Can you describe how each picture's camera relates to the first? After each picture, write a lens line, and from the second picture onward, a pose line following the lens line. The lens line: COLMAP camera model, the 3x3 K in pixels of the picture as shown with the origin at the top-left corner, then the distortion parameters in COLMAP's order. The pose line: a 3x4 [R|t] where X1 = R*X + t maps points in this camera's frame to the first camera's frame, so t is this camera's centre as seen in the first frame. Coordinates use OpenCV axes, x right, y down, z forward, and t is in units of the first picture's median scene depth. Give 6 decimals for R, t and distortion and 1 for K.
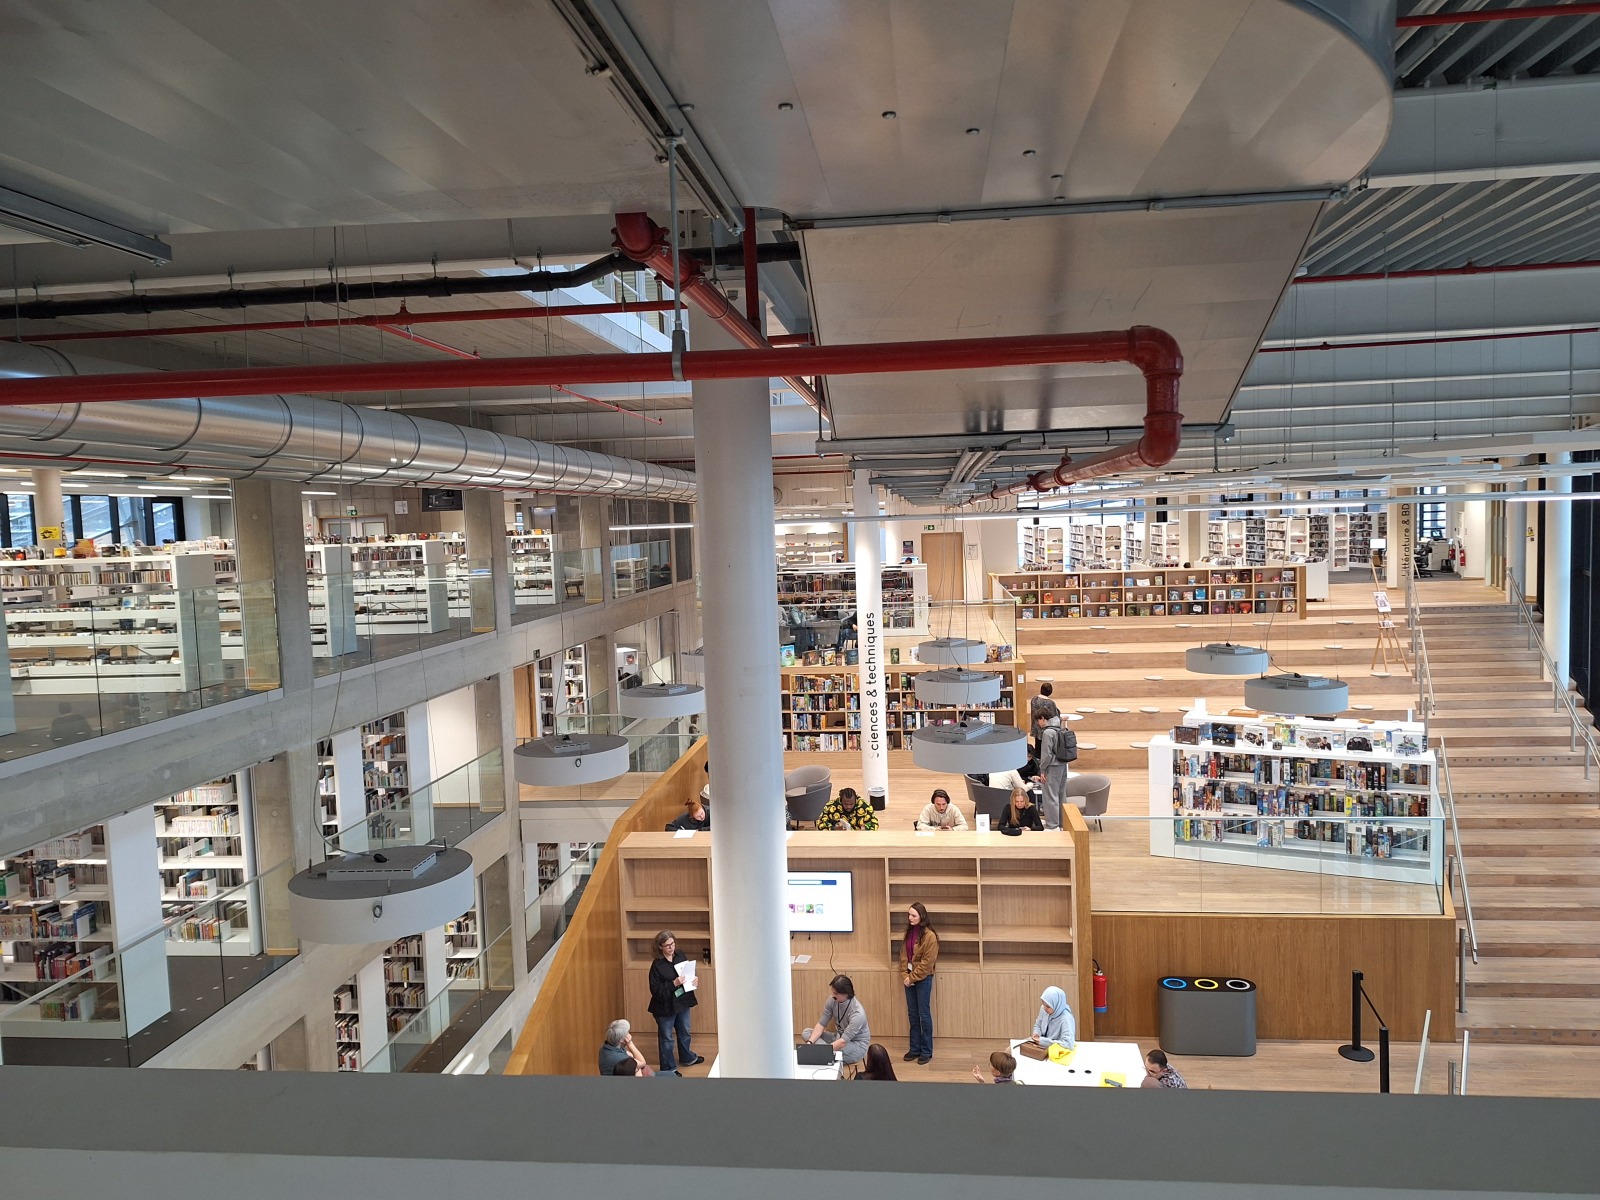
lens RADIAL K [[1121.6, 0, 800.0], [0, 1121.6, 600.0], [0, 0, 1]] dist [0.034759, -0.000601]
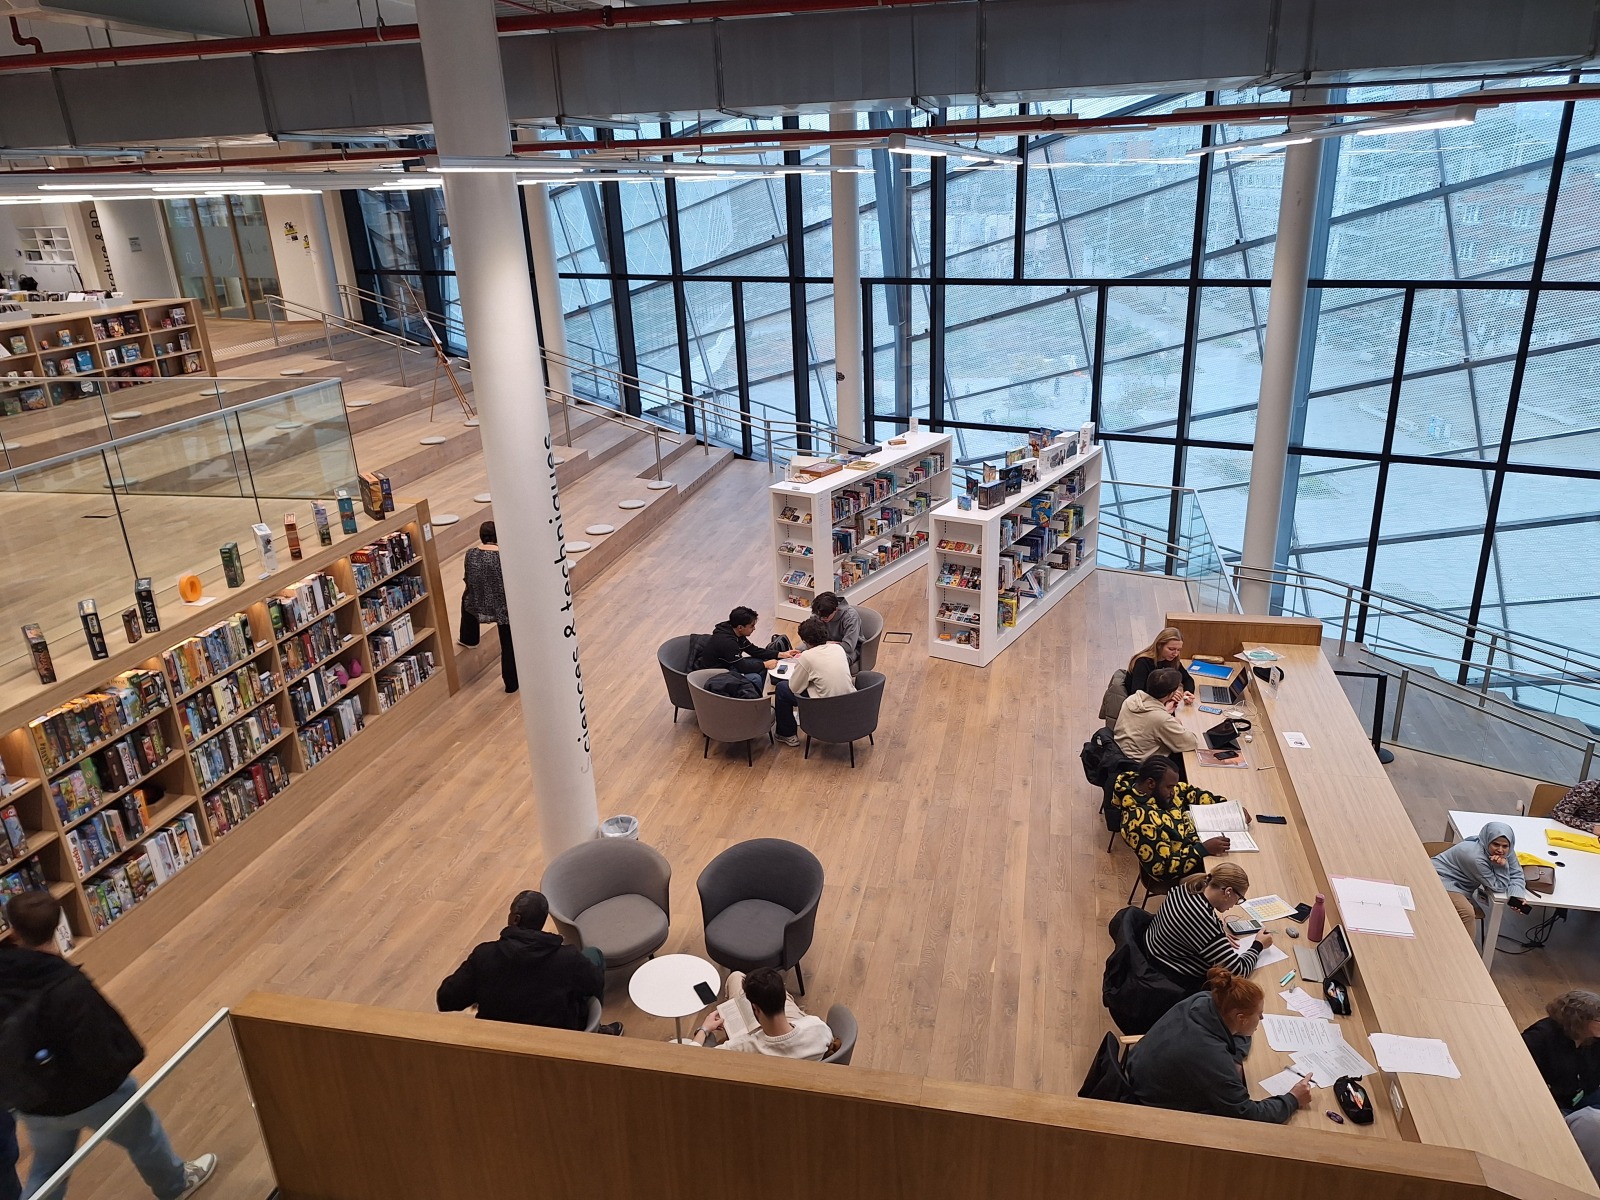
lens RADIAL K [[1121.6, 0, 800.0], [0, 1121.6, 600.0], [0, 0, 1]] dist [0.034759, -0.000601]
pose [[0.113125, -0.322378, 0.939827, -0.267494], [0.114124, 0.943855, 0.310023, -0.038801], [-0.987005, 0.072186, 0.143564, 0.744355]]
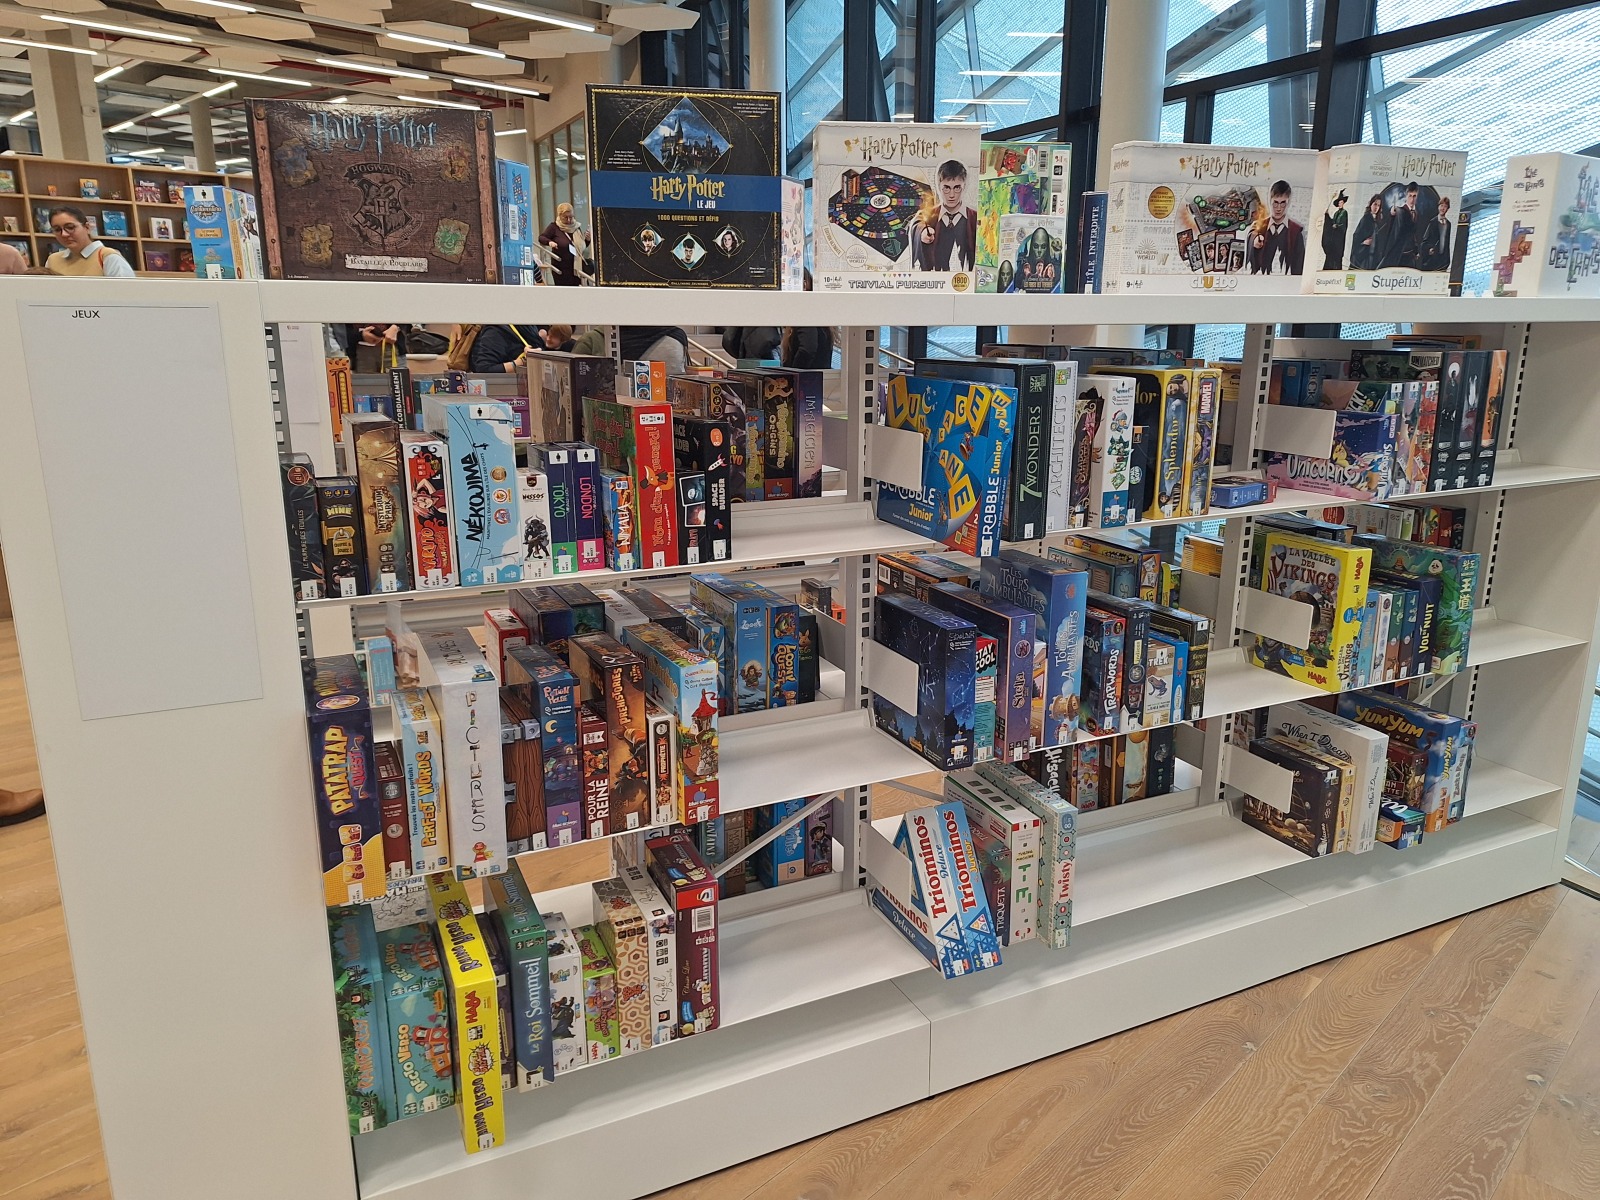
lens RADIAL K [[1121.6, 0, 800.0], [0, 1121.6, 600.0], [0, 0, 1]] dist [0.034759, -0.000601]
pose [[0.623639, -0.159259, 0.765318, 0.205322], [0.040584, 0.984303, 0.171758, 0.101726], [-0.780658, -0.076056, 0.620313, 0.656272]]
